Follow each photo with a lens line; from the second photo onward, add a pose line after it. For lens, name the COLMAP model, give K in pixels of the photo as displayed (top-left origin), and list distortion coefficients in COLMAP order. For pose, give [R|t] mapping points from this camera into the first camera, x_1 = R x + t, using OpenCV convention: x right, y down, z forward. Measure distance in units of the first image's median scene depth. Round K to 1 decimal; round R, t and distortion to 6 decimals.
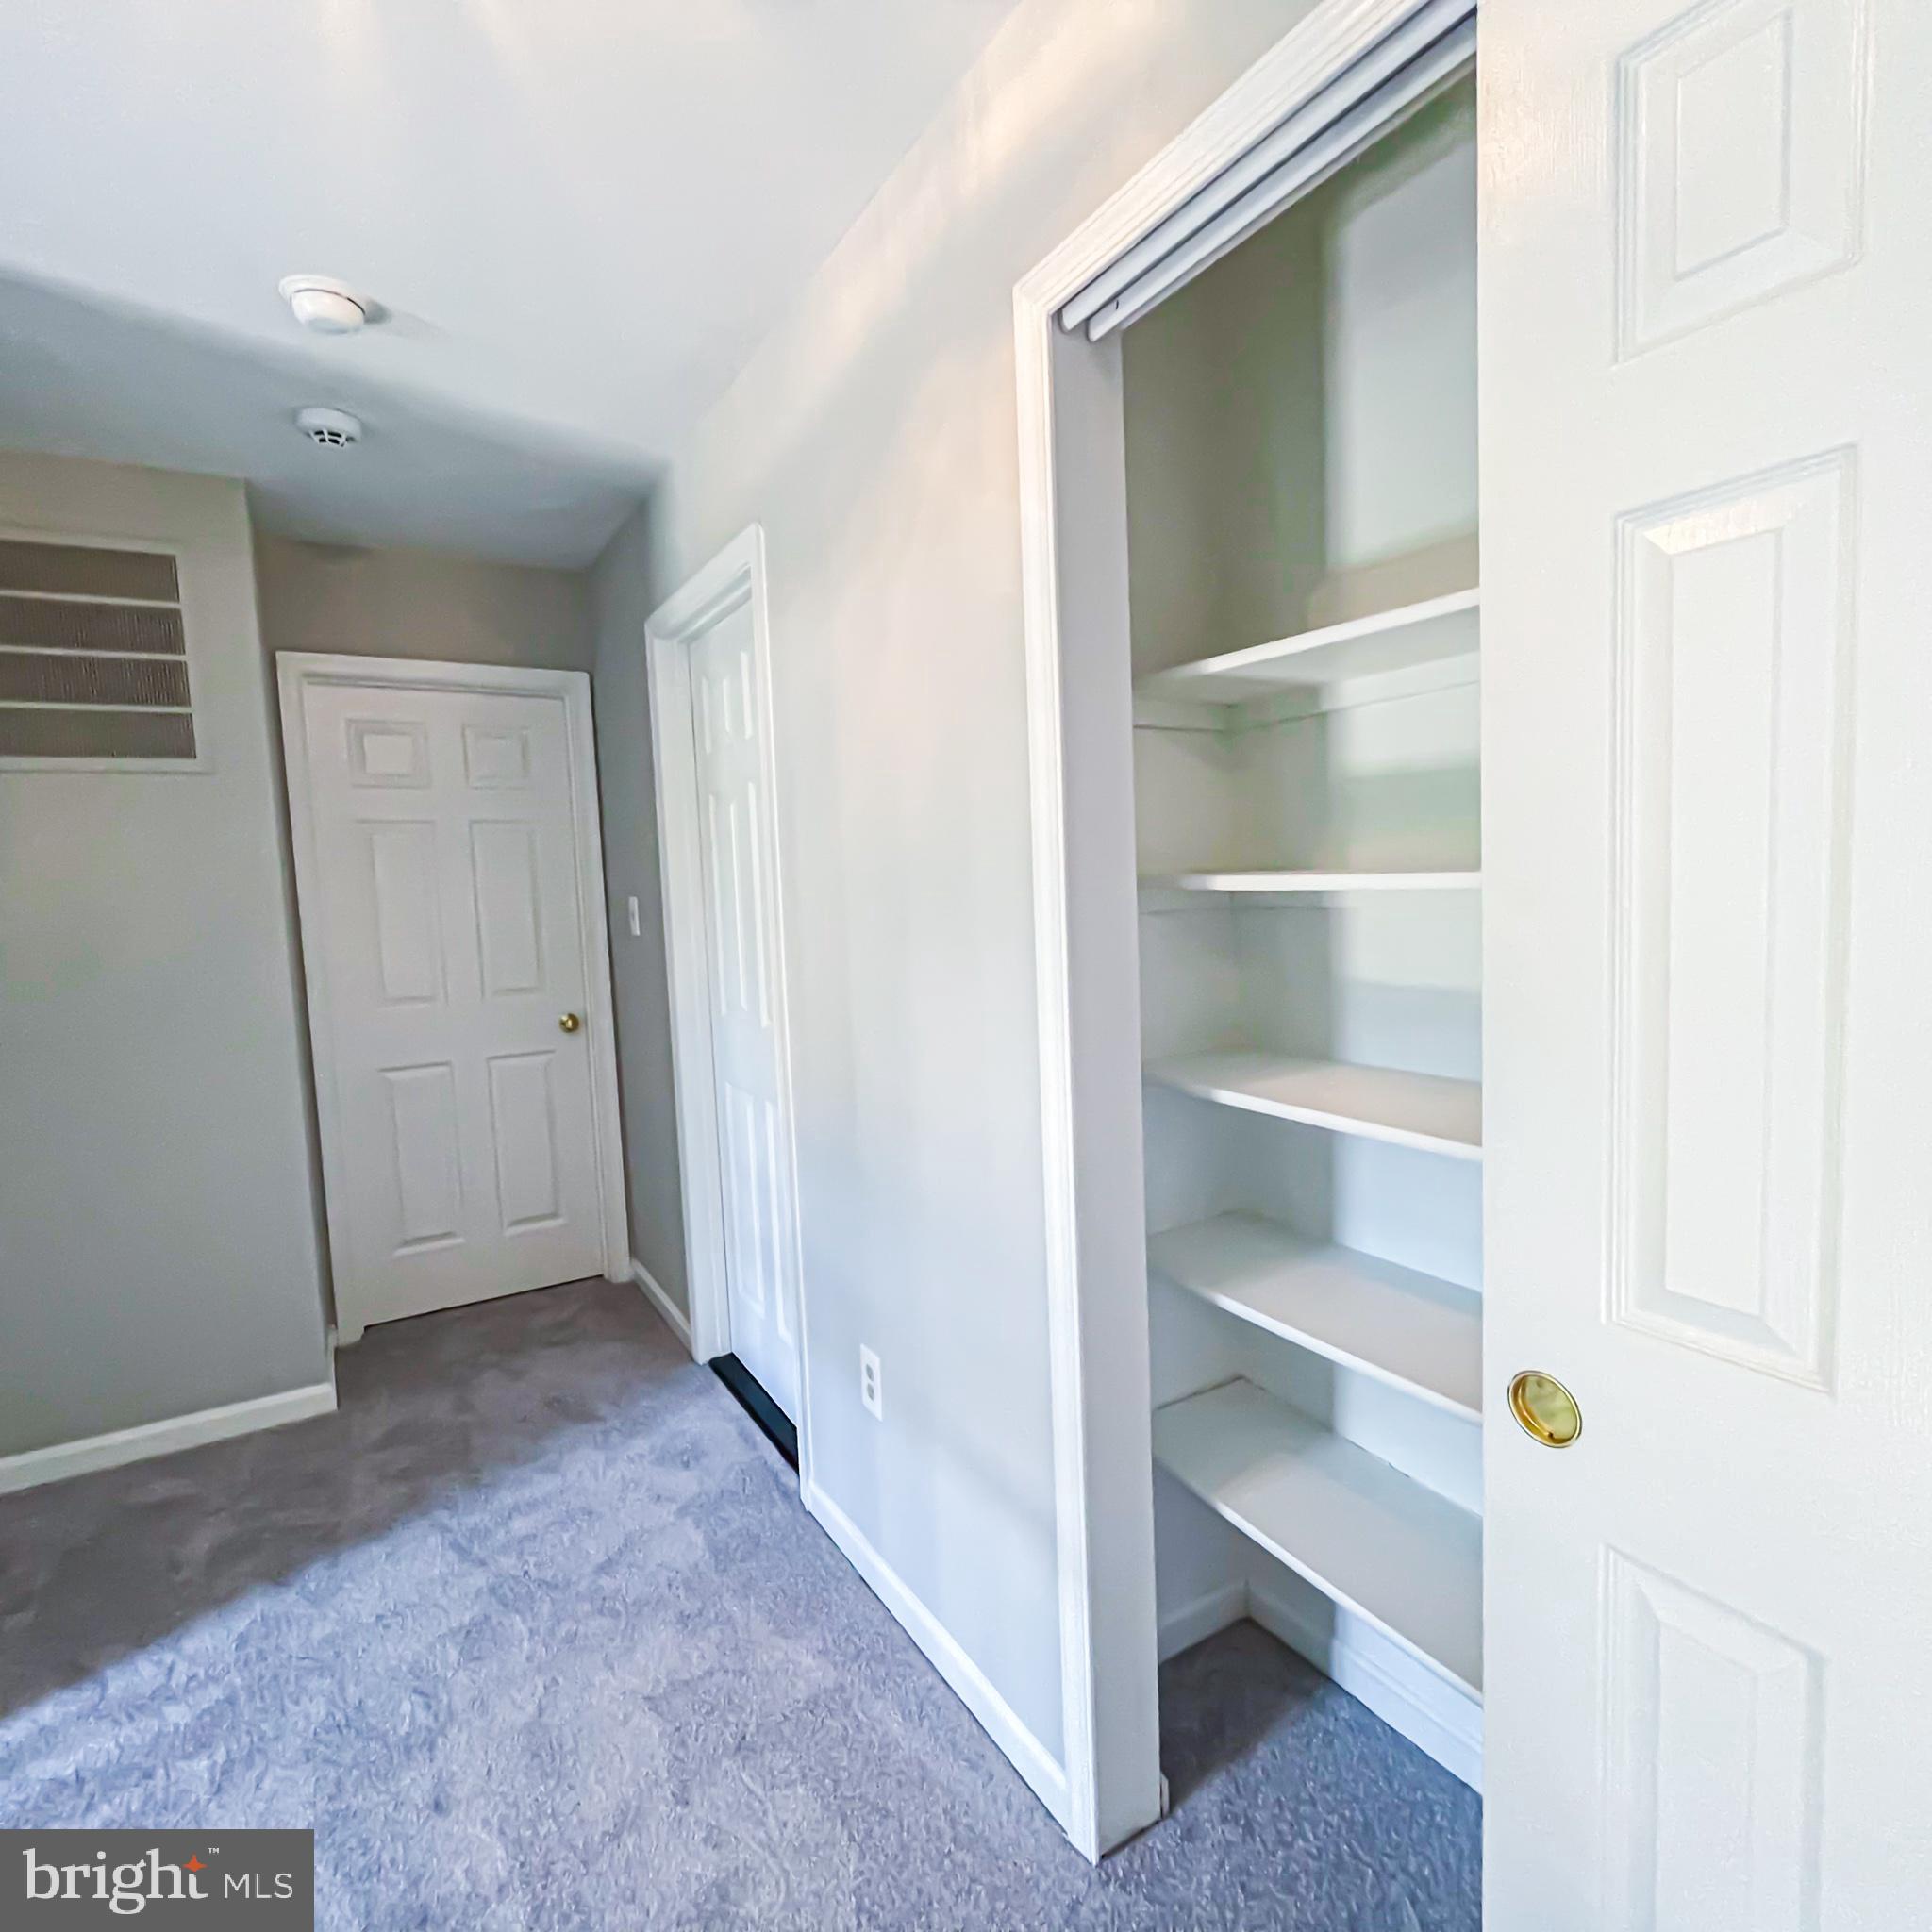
lens RADIAL K [[1052.0, 0, 966.0], [0, 1052.0, 966.0], [0, 0, 1]] dist [-0.000410, -0.000245]
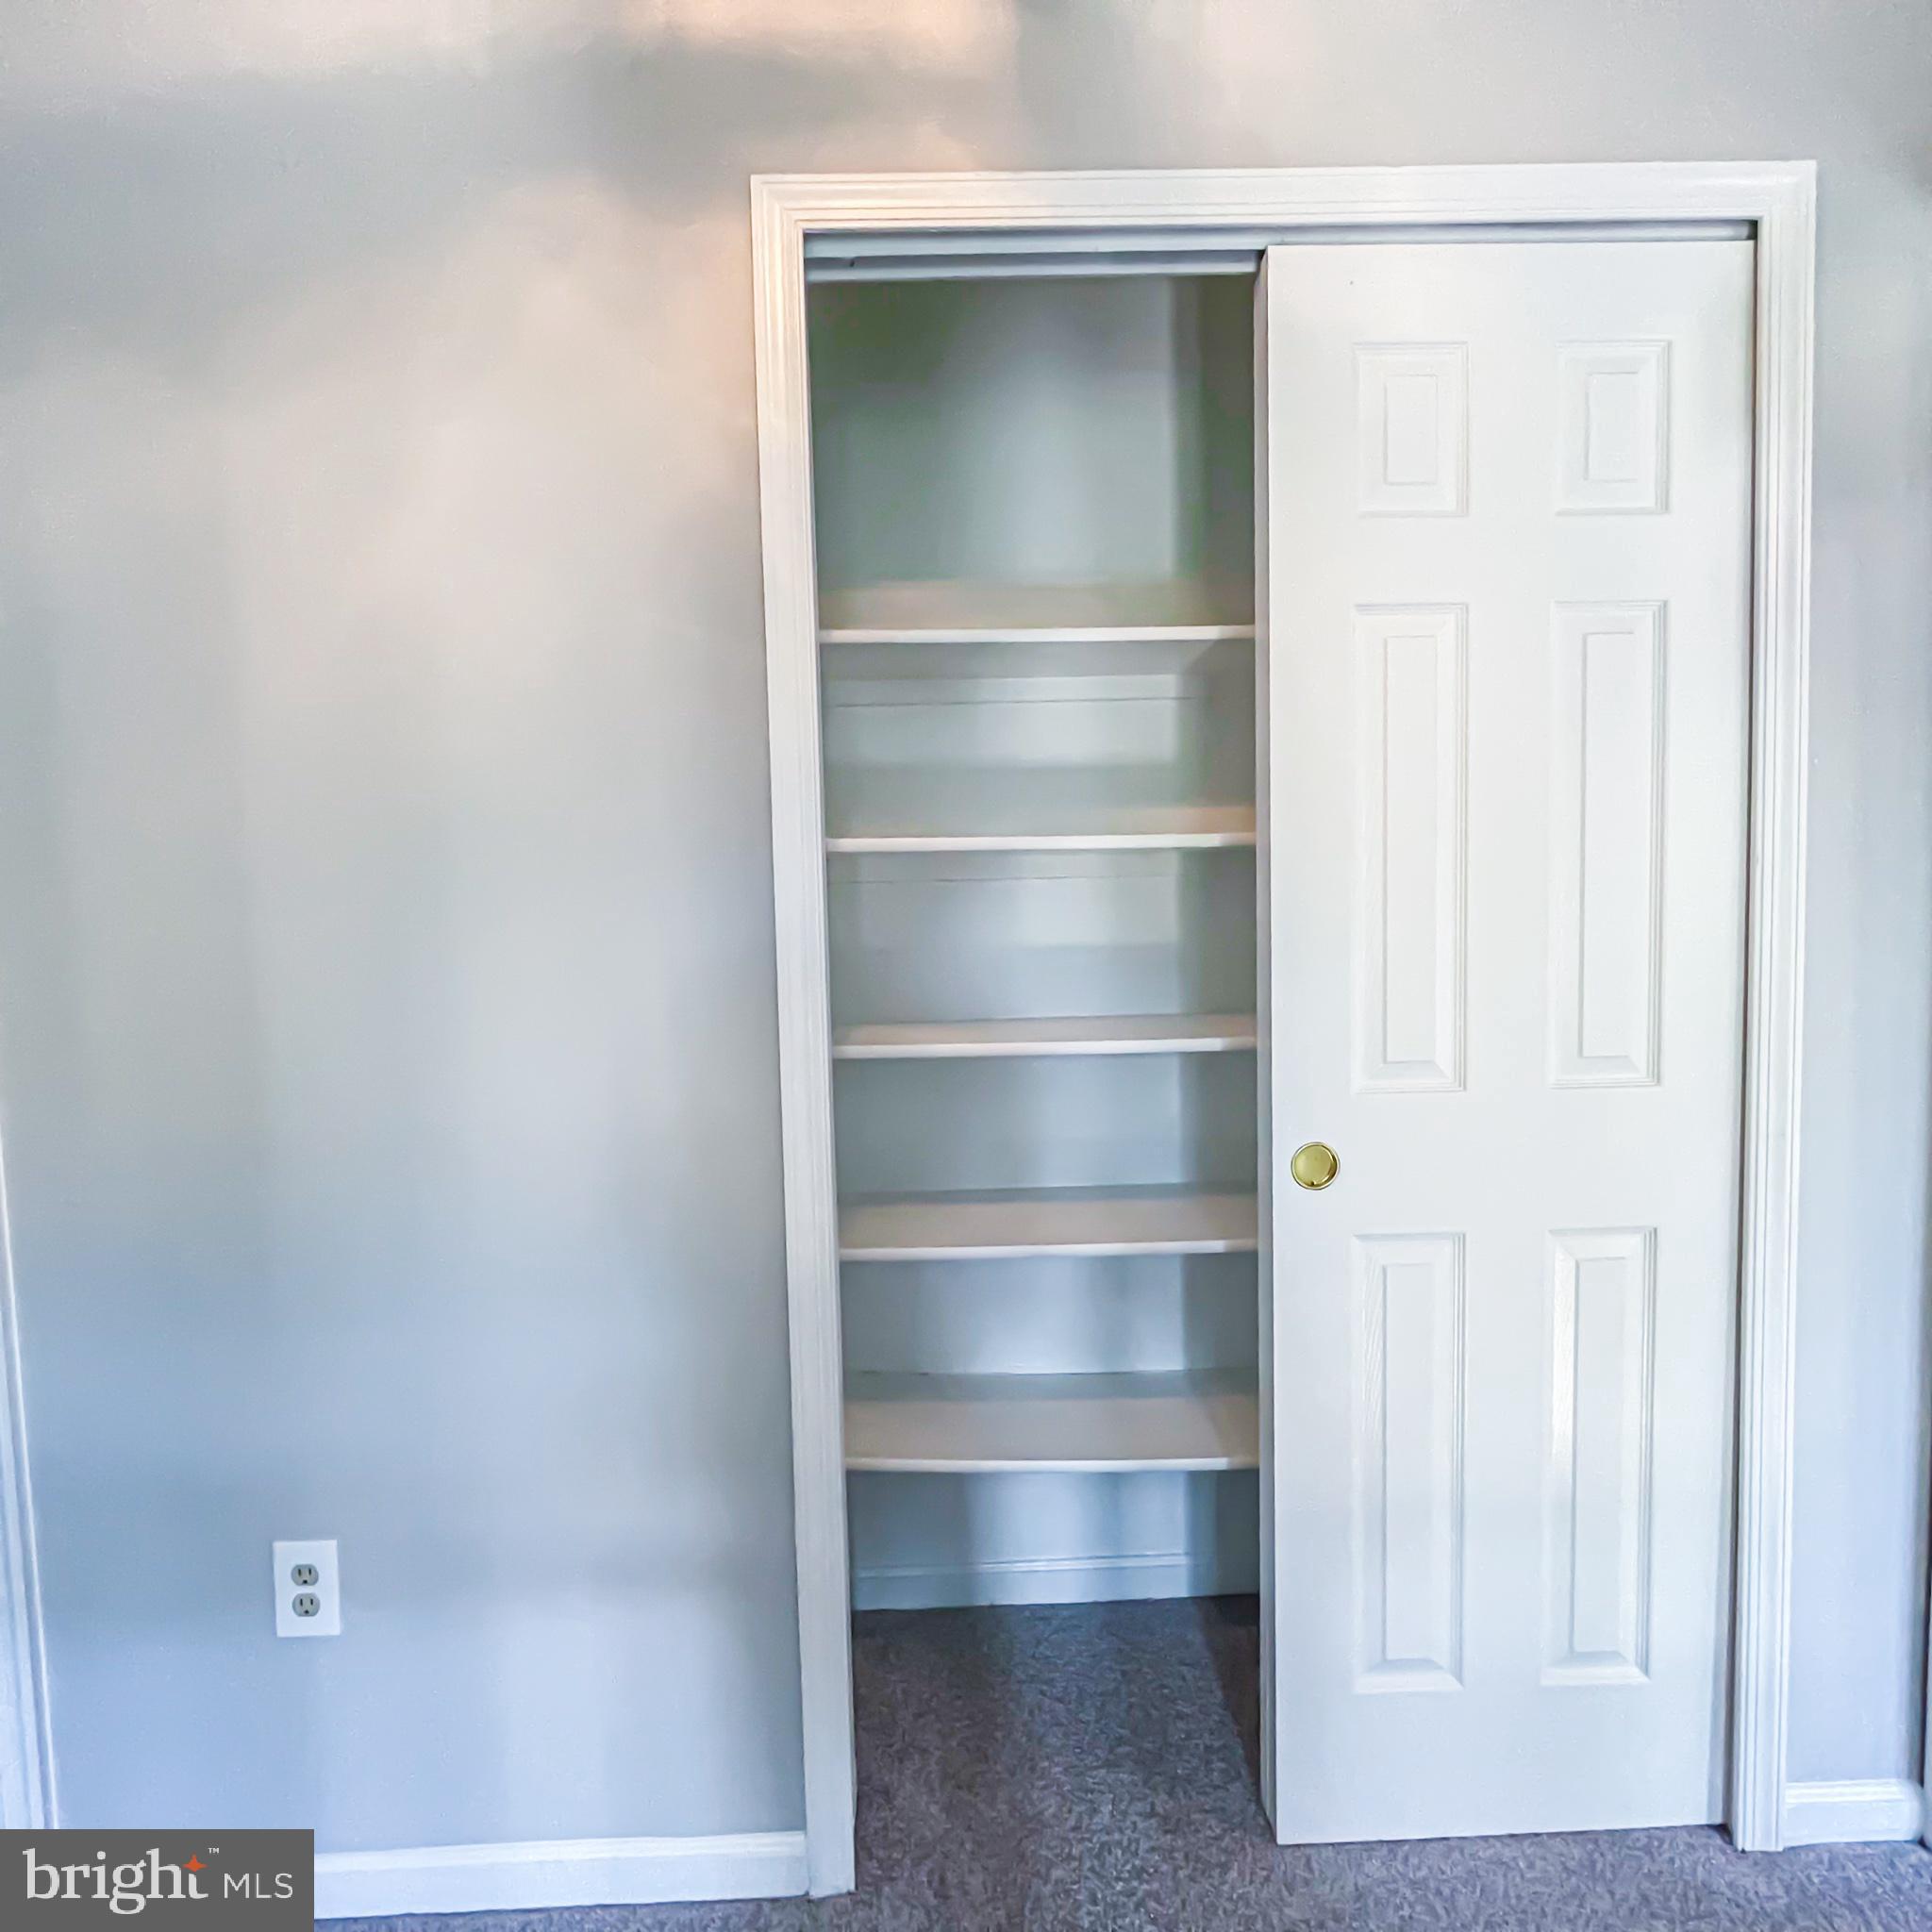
lens RADIAL K [[1052.0, 0, 966.0], [0, 1052.0, 966.0], [0, 0, 1]] dist [-0.000410, -0.000245]
pose [[0.491281, -0.026177, 0.870608, -0.660397], [0.078386, 0.996821, -0.014261, 0.073773], [-0.867467, 0.075250, 0.491771, 0.433176]]
